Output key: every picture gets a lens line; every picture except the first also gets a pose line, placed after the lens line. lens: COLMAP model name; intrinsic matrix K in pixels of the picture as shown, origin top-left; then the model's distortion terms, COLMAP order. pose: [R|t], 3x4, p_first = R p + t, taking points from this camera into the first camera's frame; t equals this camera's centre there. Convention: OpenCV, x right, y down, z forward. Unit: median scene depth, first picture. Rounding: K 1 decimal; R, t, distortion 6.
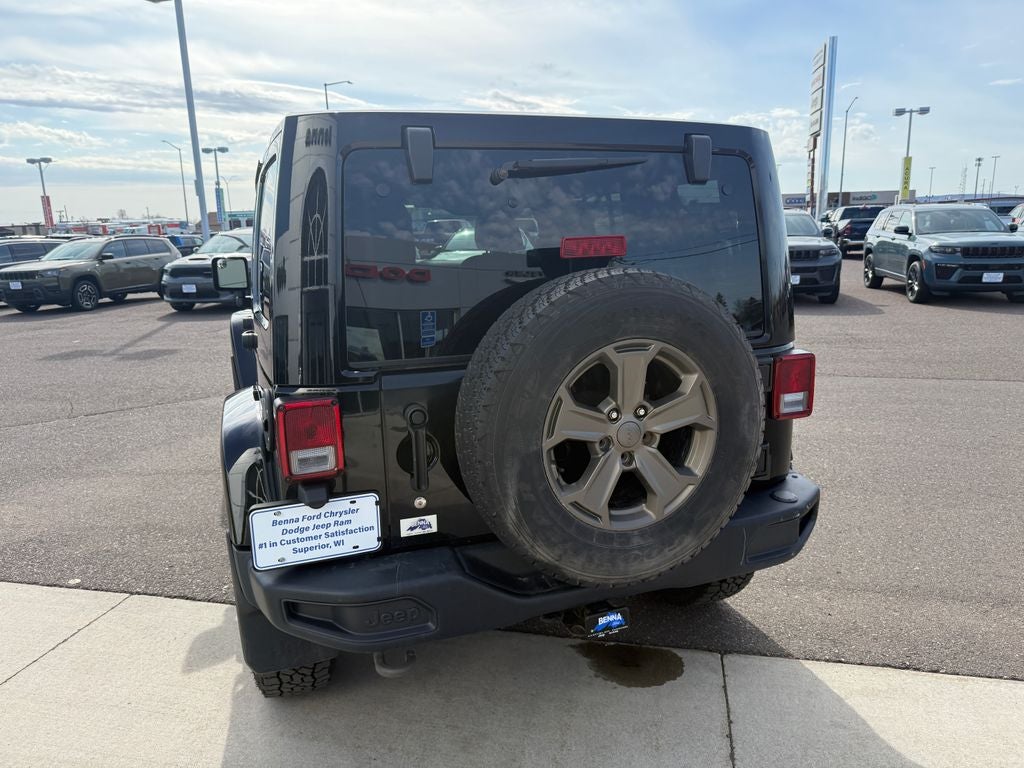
lens RADIAL K [[723.0, 0, 512.0], [0, 723.0, 384.0], [0, 0, 1]] dist [0.034032, -0.041774]
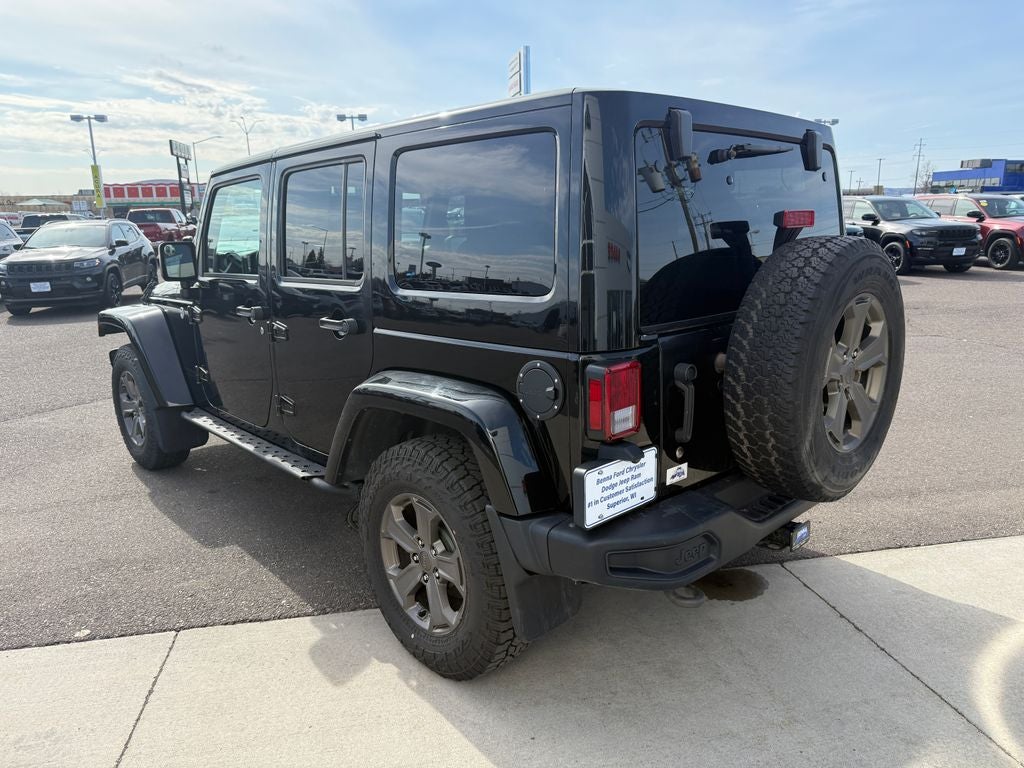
lens RADIAL K [[737.4, 0, 515.4], [0, 737.4, 410.6], [0, 0, 1]] dist [-0.002325, -0.003070]
pose [[0.919062, -0.091354, 0.383380, -0.806845], [0.078712, 0.995713, 0.048572, 0.023473], [-0.386174, -0.014464, 0.922313, 0.044290]]
